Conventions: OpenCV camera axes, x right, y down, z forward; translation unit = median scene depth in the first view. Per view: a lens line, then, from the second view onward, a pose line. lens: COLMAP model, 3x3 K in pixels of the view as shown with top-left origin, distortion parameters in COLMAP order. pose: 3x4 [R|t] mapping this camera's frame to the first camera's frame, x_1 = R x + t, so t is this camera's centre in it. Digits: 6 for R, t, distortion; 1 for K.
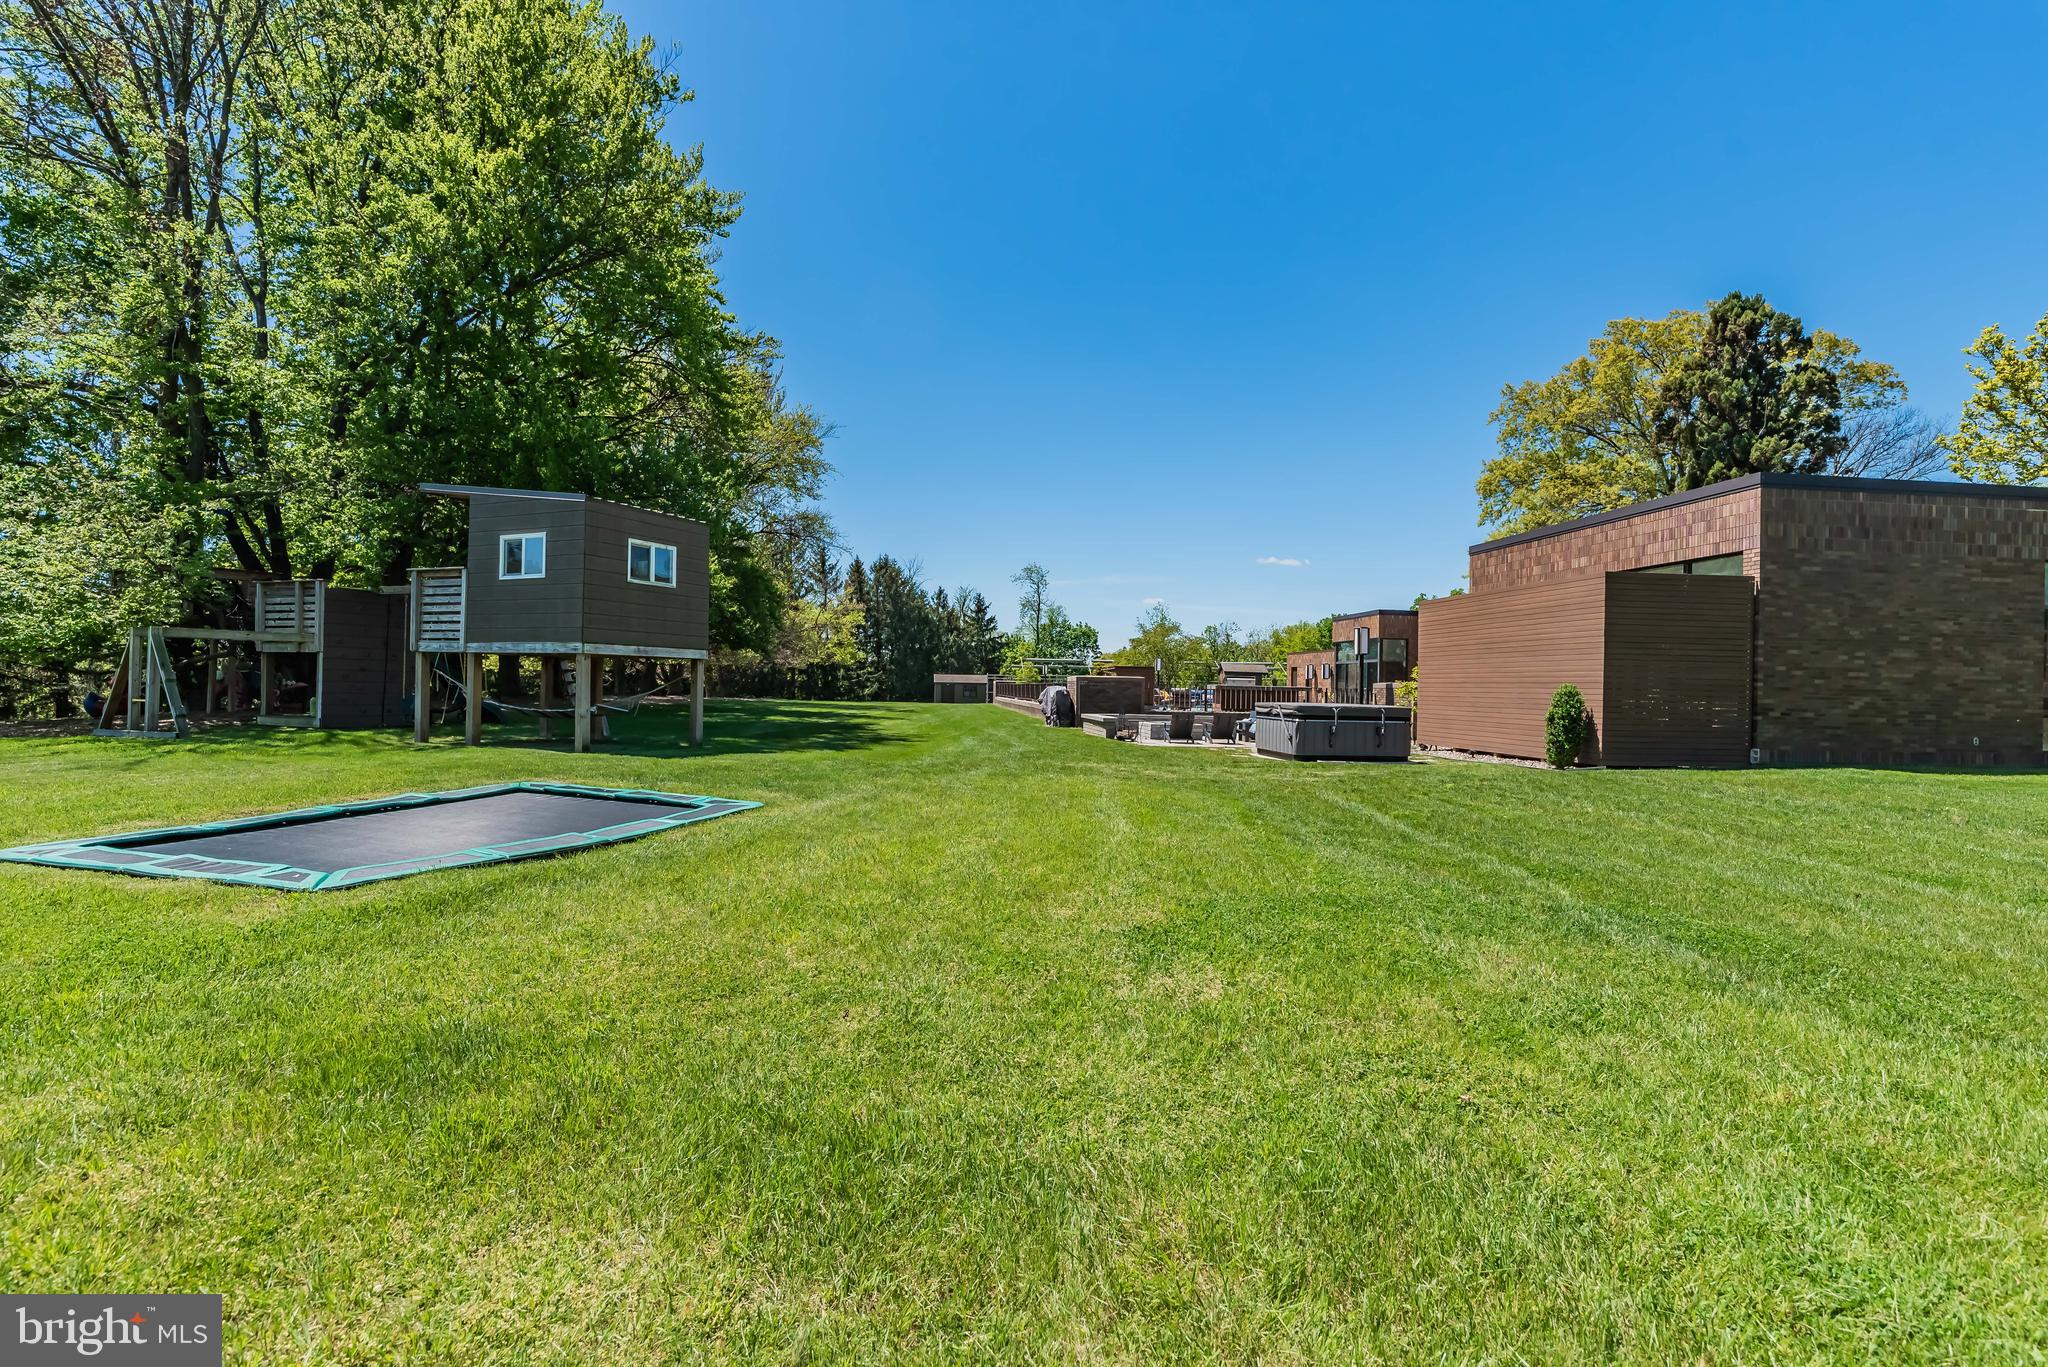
lens RADIAL K [[991.1, 0, 1022.1], [0, 991.1, 690.1], [0, 0, 1]] dist [-0.003951, -0.000087]
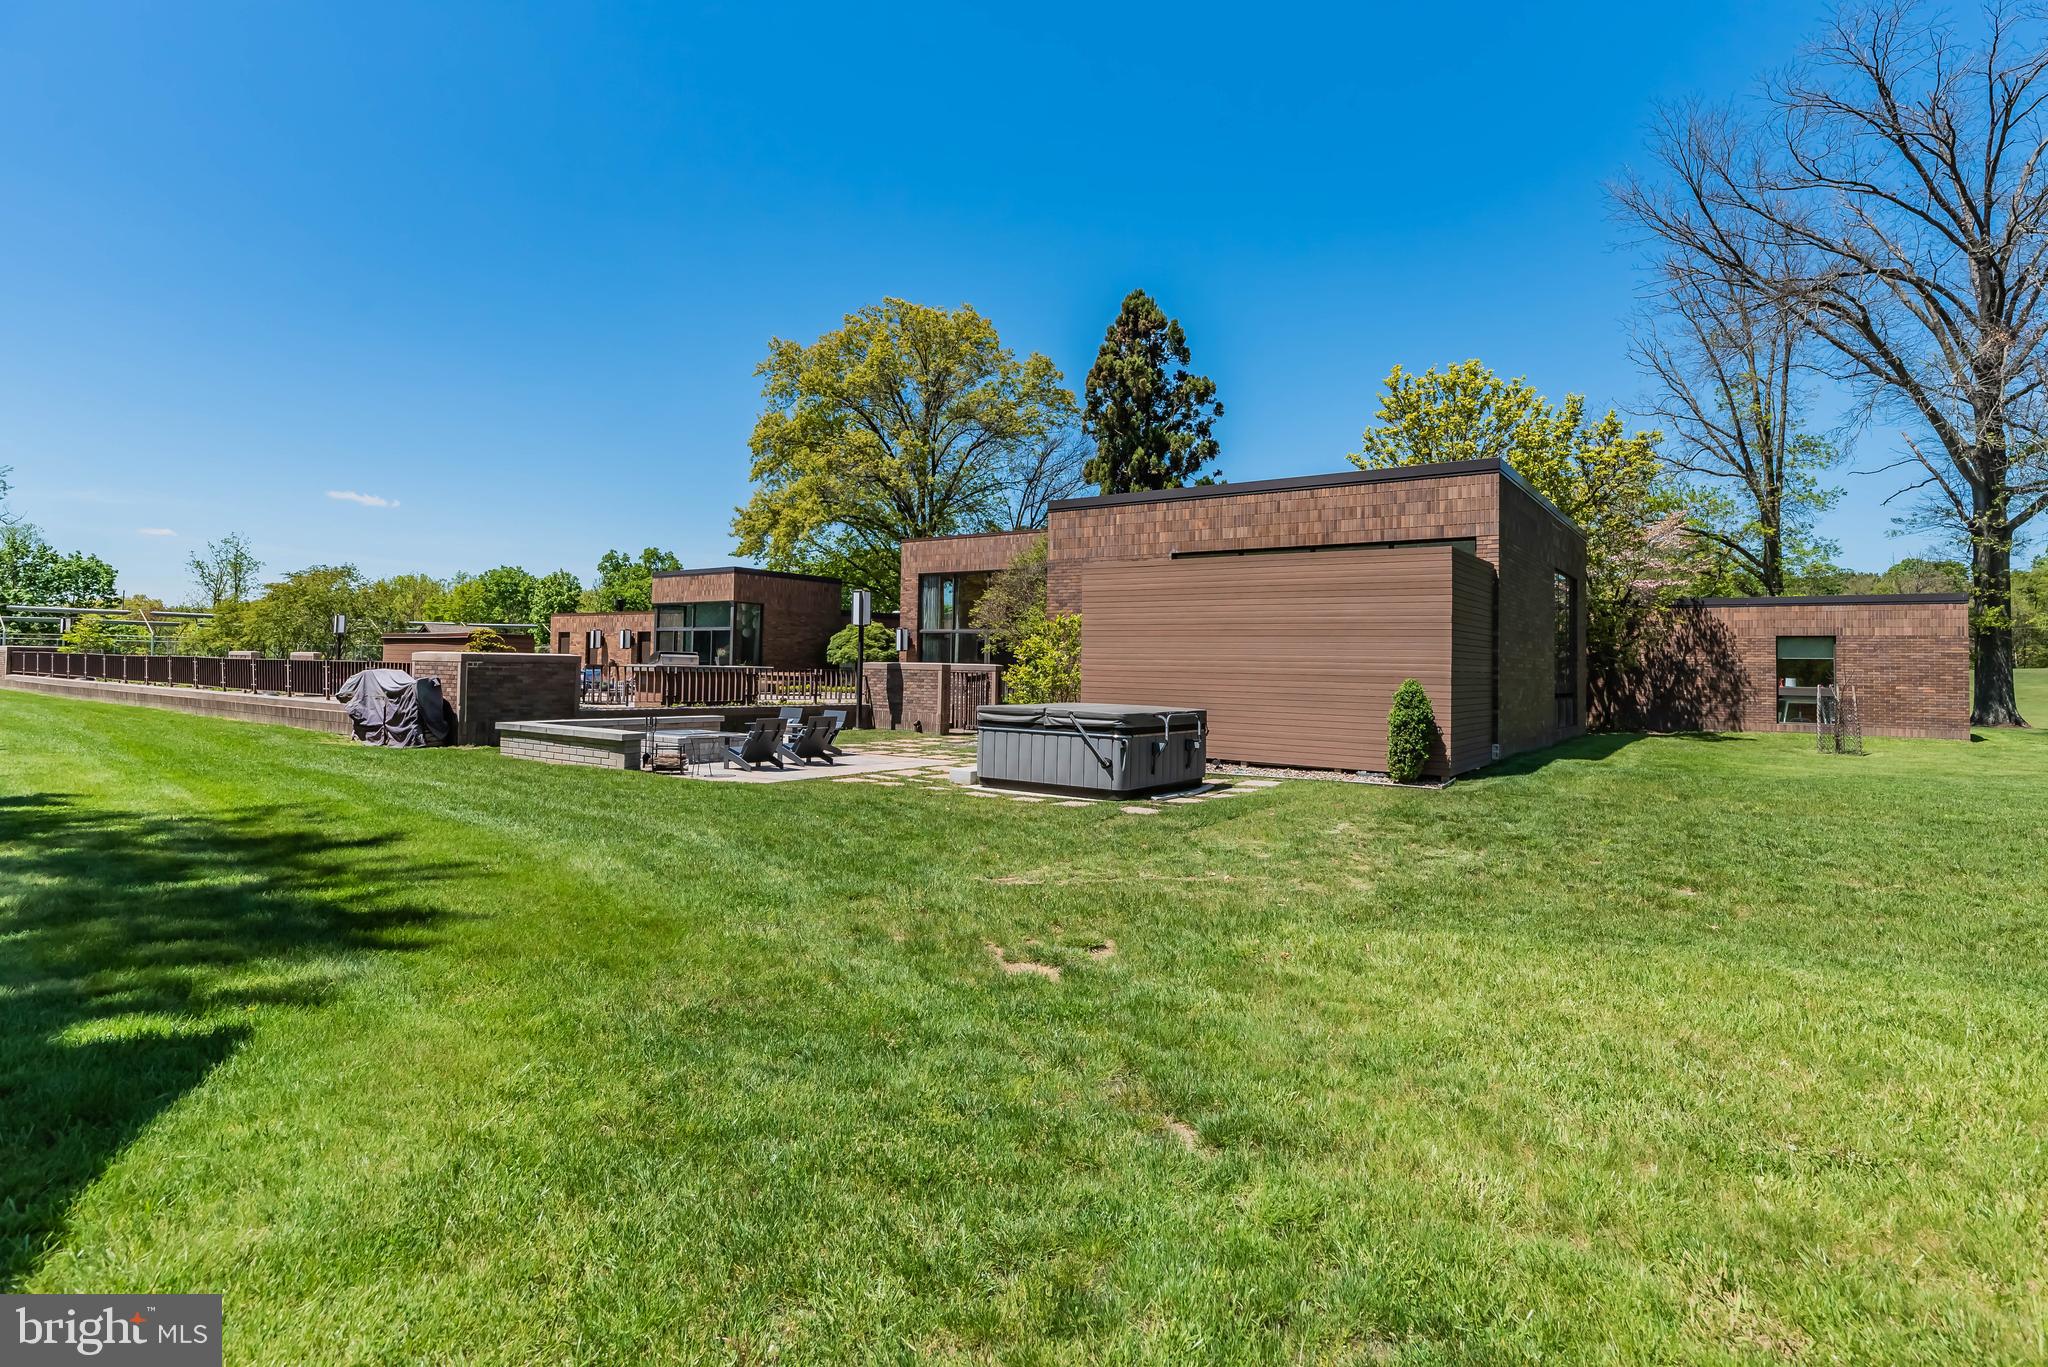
lens RADIAL K [[991.1, 0, 1026.7], [0, 991.1, 668.0], [0, 0, 1]] dist [-0.003951, -0.000087]
pose [[0.651235, -0.007674, 0.758837, -0.199253], [-0.004636, 0.999890, 0.014090, -0.018299], [-0.758862, -0.012693, 0.651128, 0.503430]]
